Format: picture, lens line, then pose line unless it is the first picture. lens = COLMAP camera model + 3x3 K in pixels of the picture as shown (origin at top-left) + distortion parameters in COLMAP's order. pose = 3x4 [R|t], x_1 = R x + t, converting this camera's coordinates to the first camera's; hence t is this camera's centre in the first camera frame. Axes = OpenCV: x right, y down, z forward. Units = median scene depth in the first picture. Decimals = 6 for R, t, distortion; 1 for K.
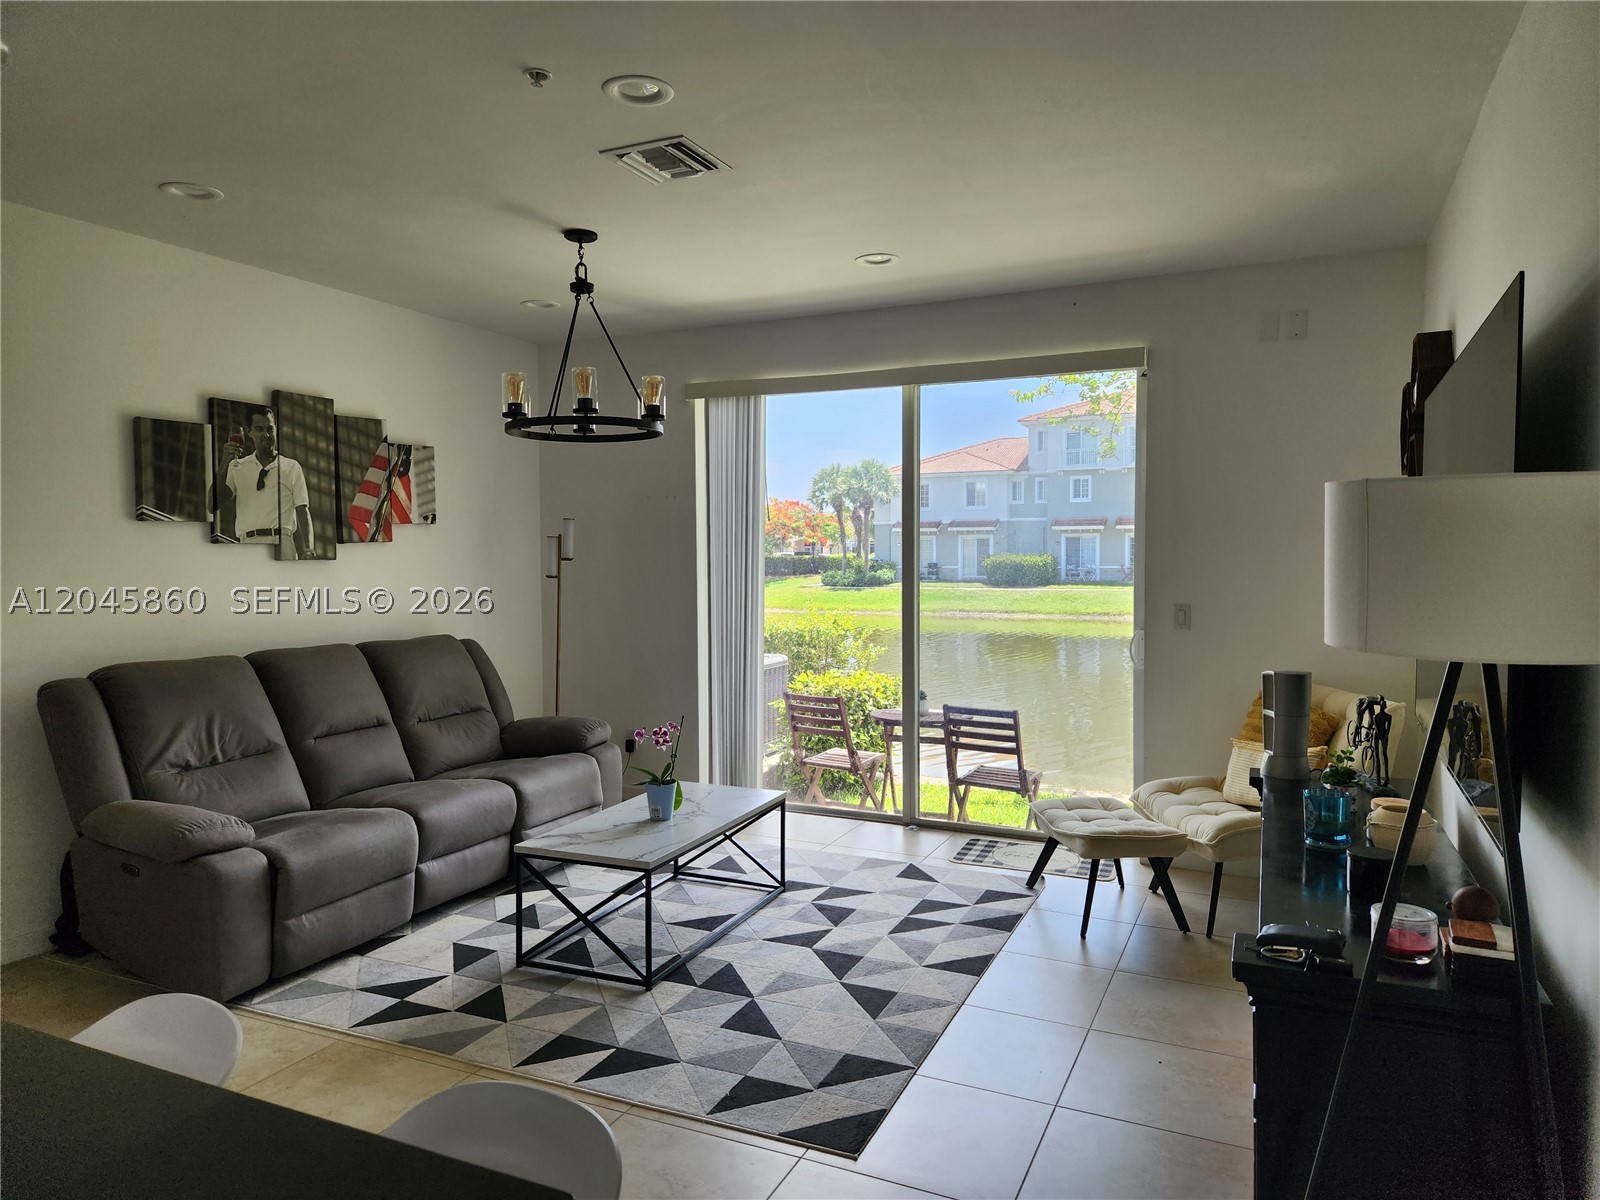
lens RADIAL K [[1075.6, 0, 791.7], [0, 1075.6, 588.1], [0, 0, 1]] dist [0.077490, -0.068131]
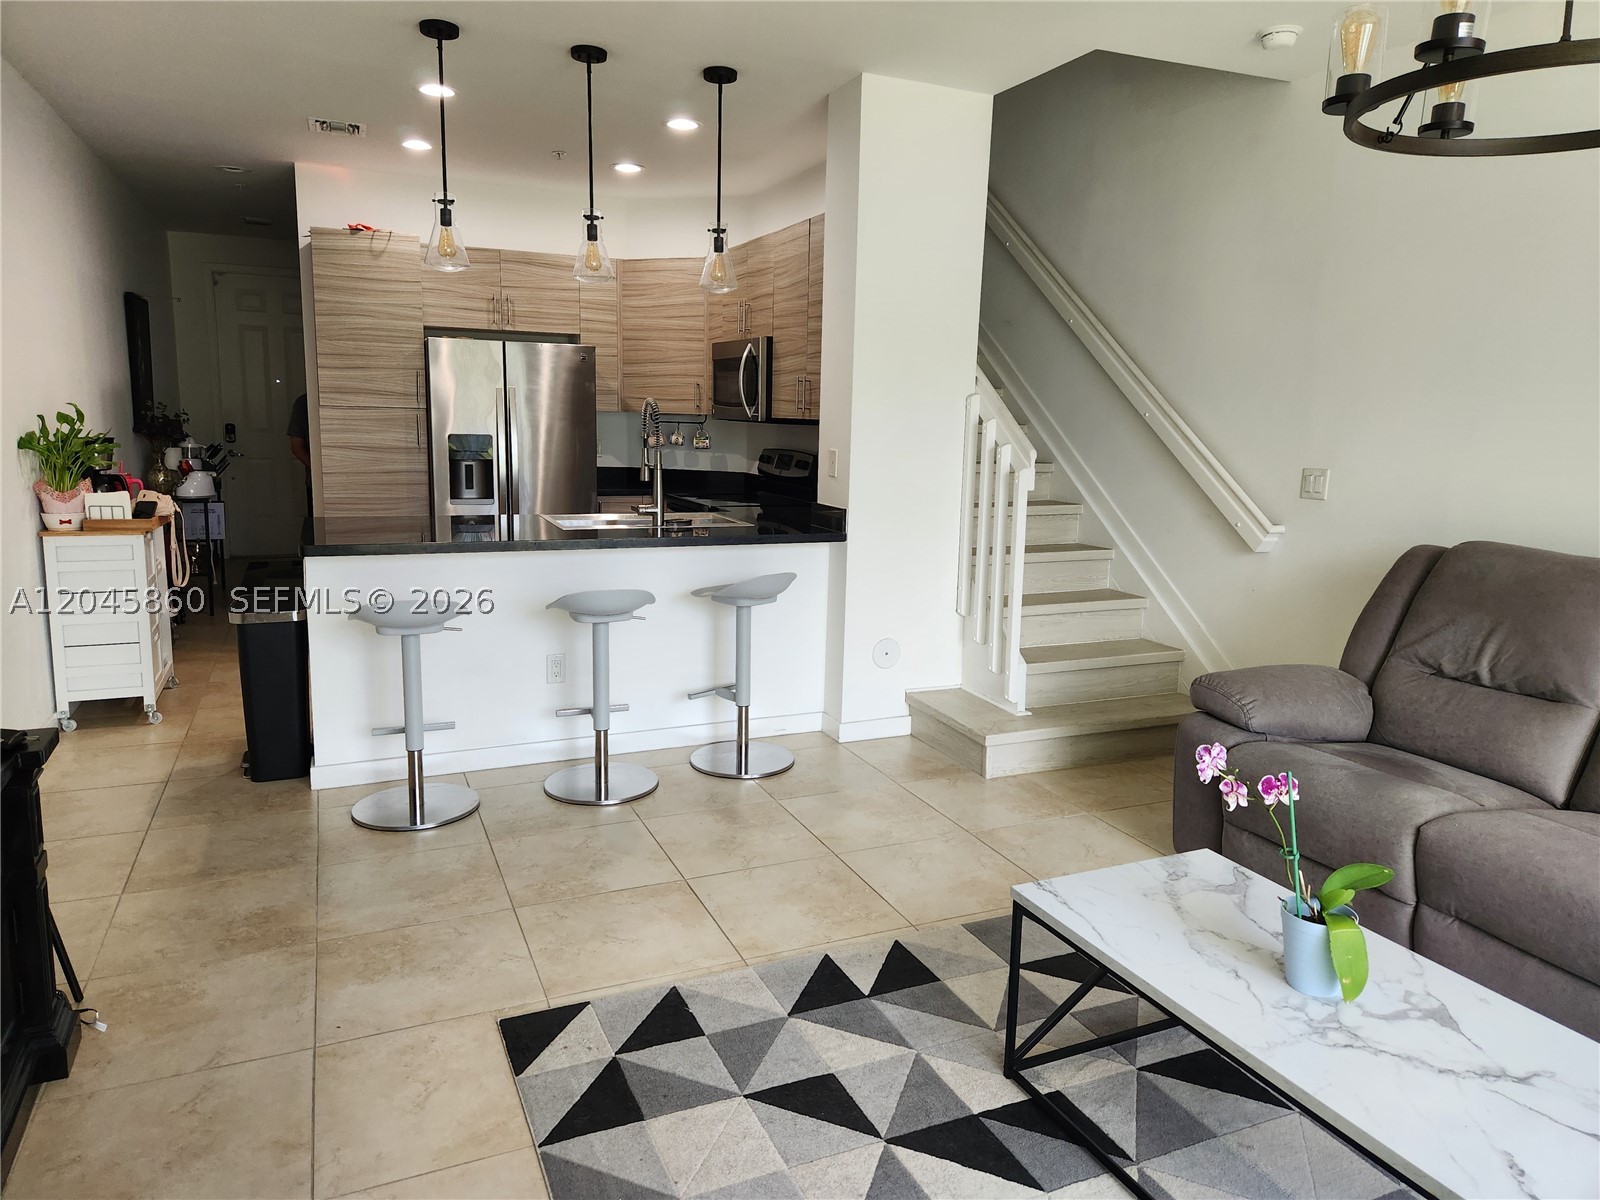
lens RADIAL K [[1073.5, 0, 798.9], [0, 1073.5, 581.5], [0, 0, 1]] dist [0.081299, -0.070183]
pose [[-0.660648, 0.110442, -0.742528, 0.303611], [-0.044988, 0.981516, 0.186015, -0.027960], [0.749347, 0.156295, -0.643468, 0.962575]]
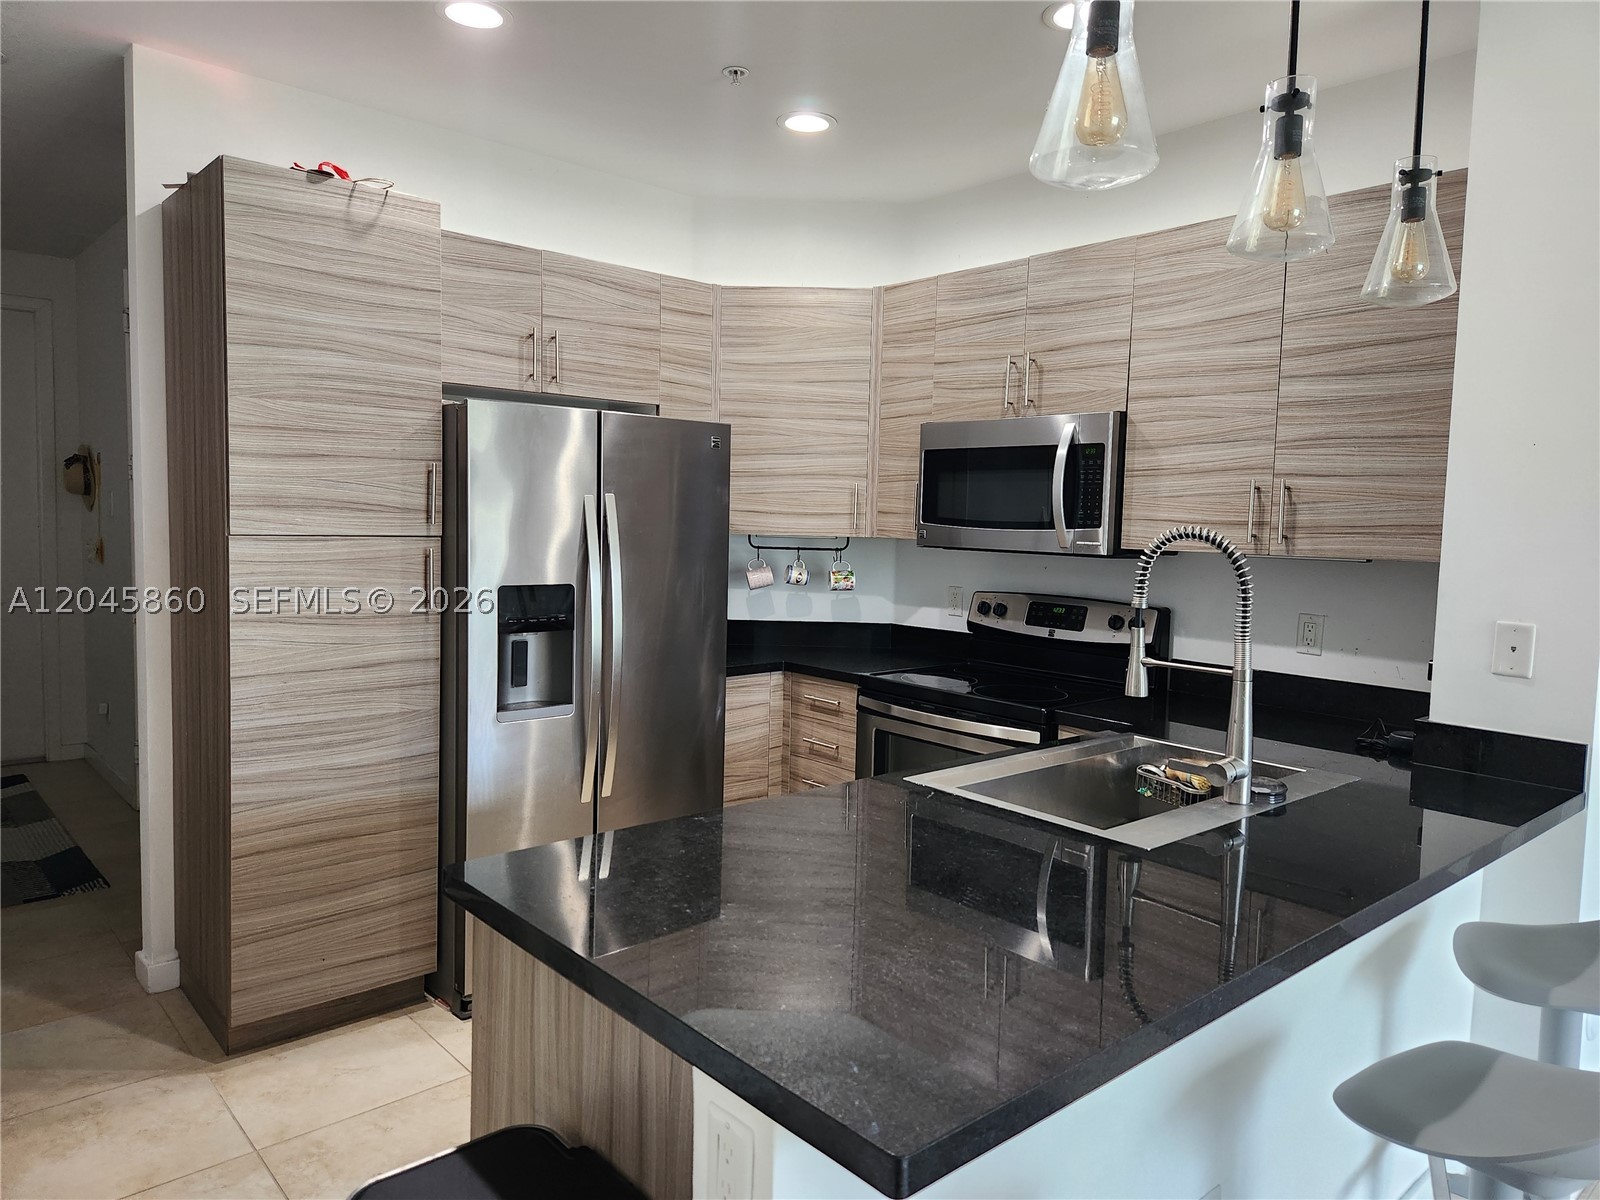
lens RADIAL K [[1073.5, 0, 816.8], [0, 1073.5, 590.1], [0, 0, 1]] dist [0.076769, -0.082130]
pose [[-0.387253, 0.062421, -0.919858, 0.138539], [-0.054340, 0.994426, 0.090358, -0.009618], [0.920371, 0.084977, -0.381703, 0.252234]]
